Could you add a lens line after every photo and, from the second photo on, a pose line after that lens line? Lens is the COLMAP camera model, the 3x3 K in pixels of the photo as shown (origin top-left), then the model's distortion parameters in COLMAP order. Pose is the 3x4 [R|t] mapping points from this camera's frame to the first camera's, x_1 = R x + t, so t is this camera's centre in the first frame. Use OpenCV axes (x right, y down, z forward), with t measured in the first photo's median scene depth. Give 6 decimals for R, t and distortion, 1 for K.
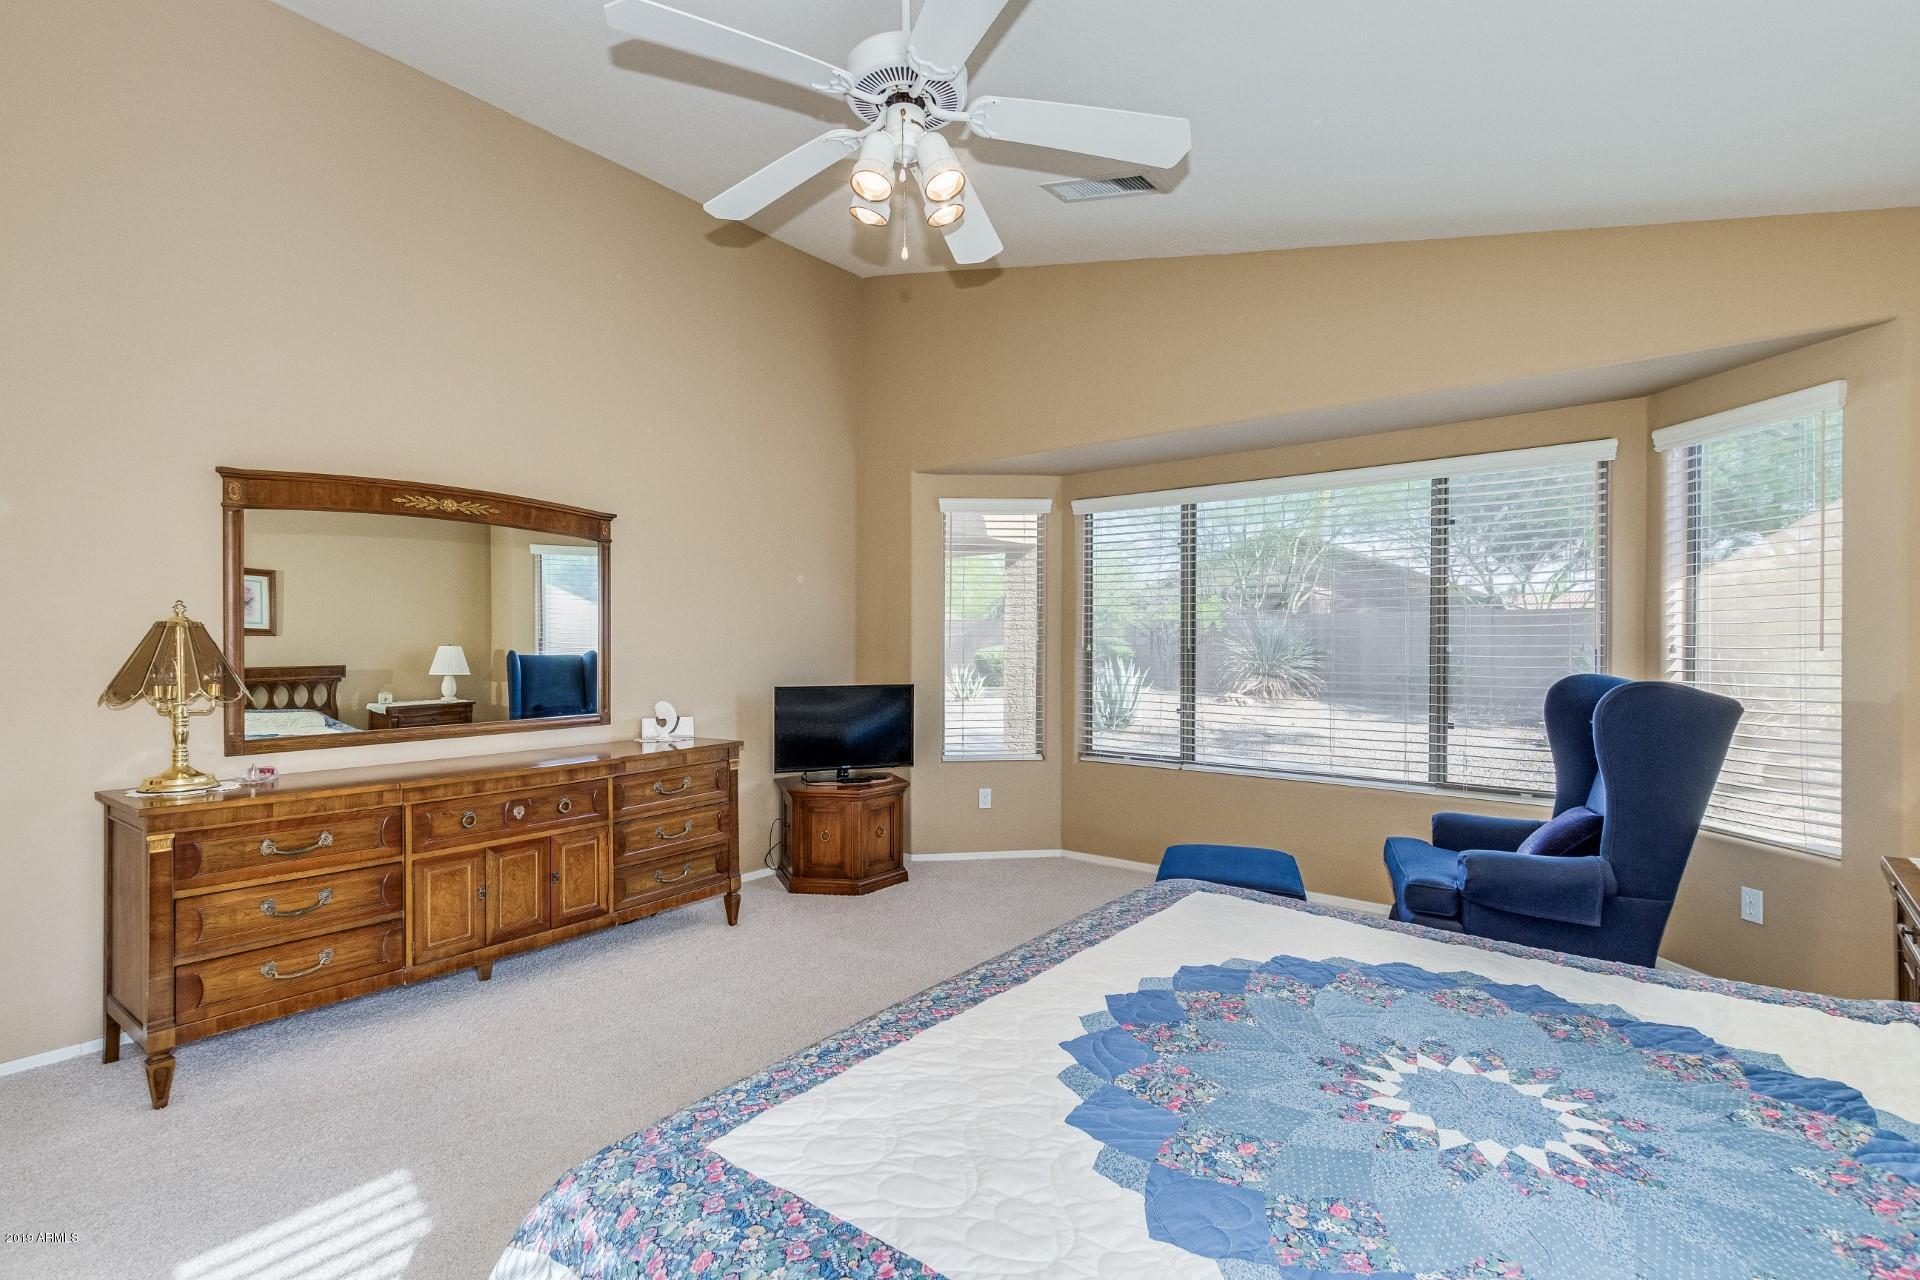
lens RADIAL K [[879.8, 0, 960.0], [0, 879.8, 640.0], [0, 0, 1]] dist [0.001433, 0.000059]
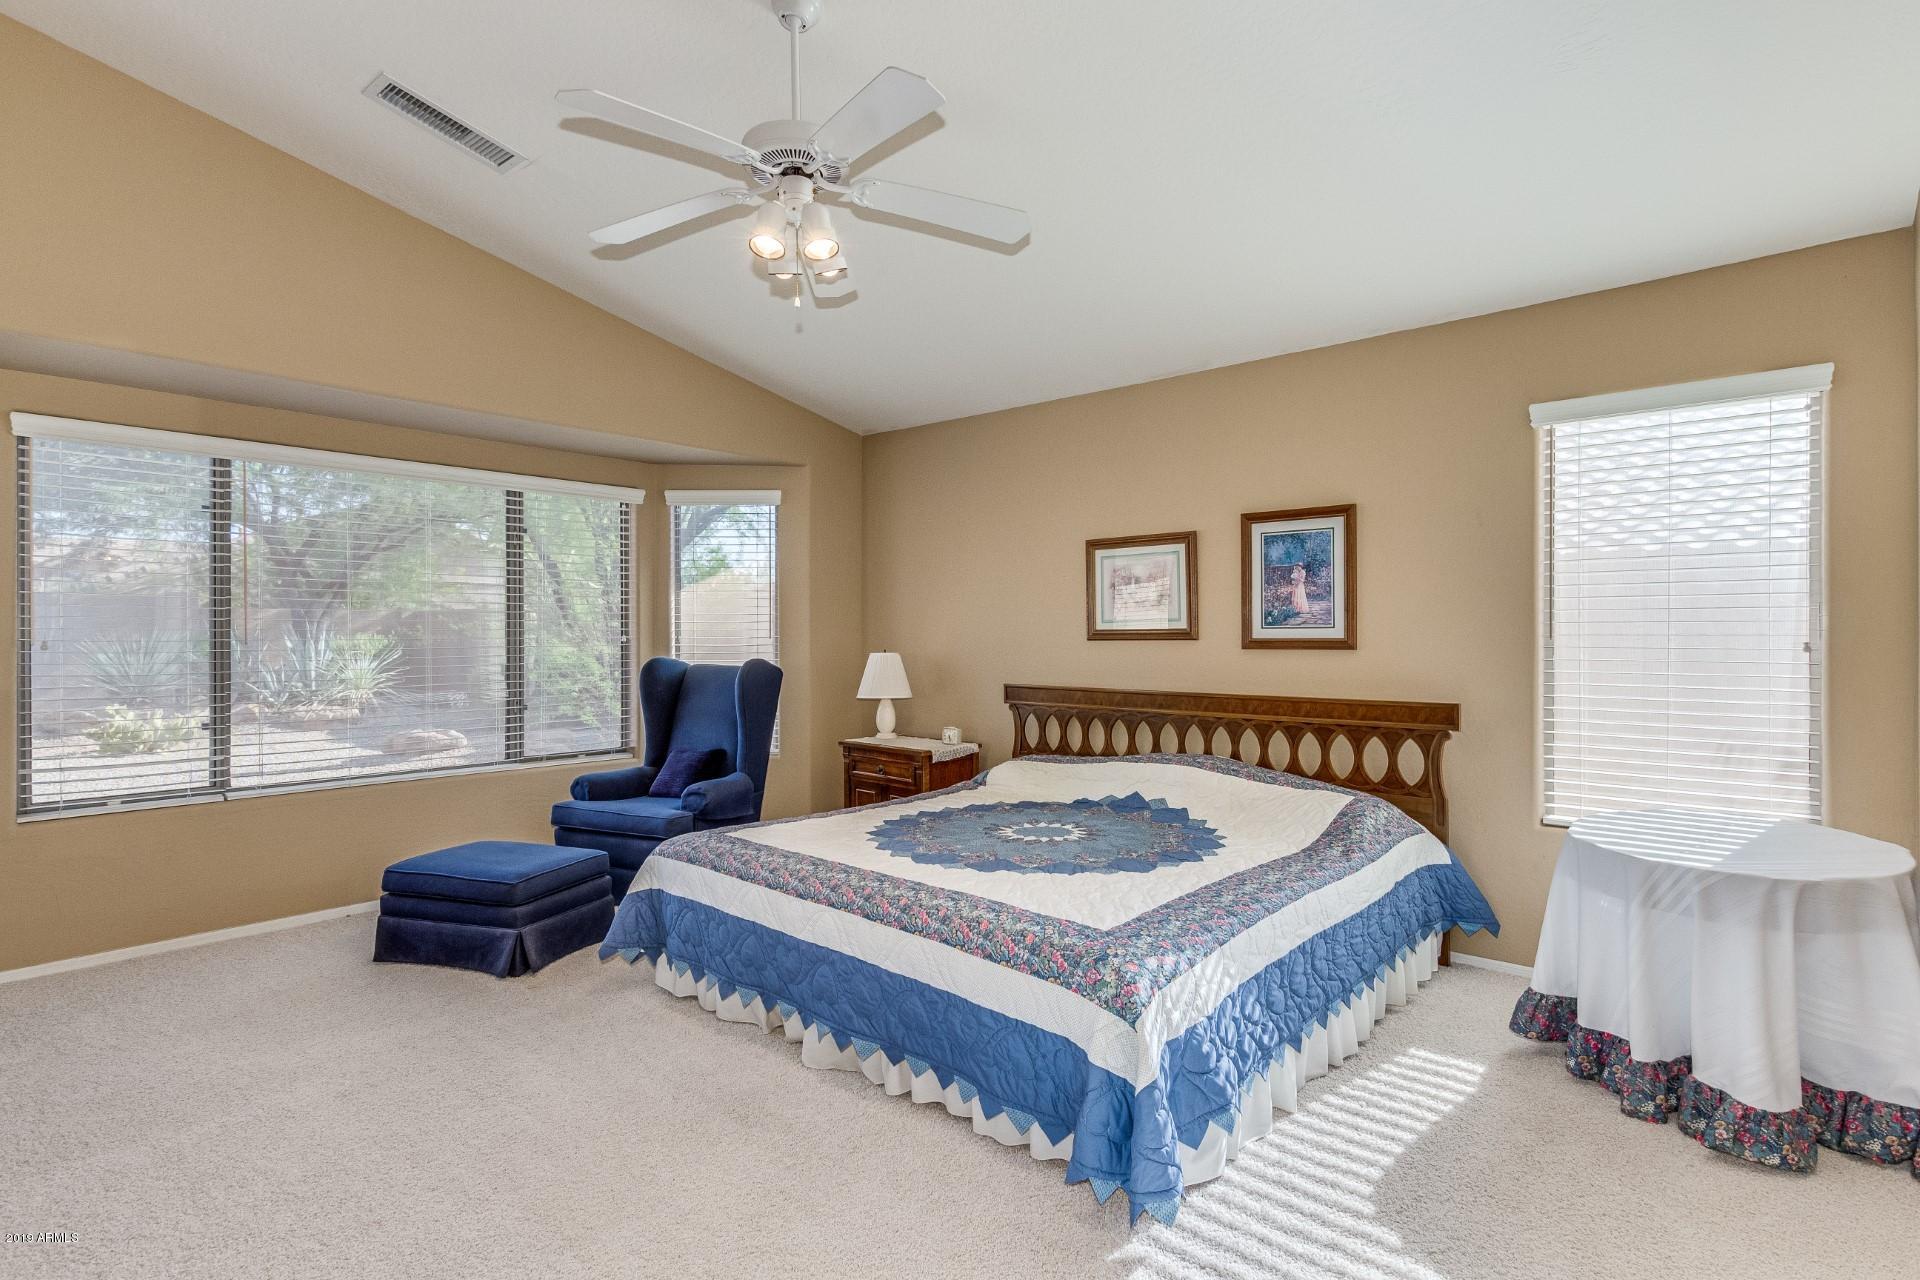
lens RADIAL K [[947.3, 0, 967.2], [0, 947.3, 636.0], [0, 0, 1]] dist [0.000063, -0.000380]
pose [[0.038769, -0.003328, 0.999243, -0.659917], [-0.000294, 0.999994, 0.003342, -0.000908], [-0.999248, -0.000424, 0.038768, 0.370218]]
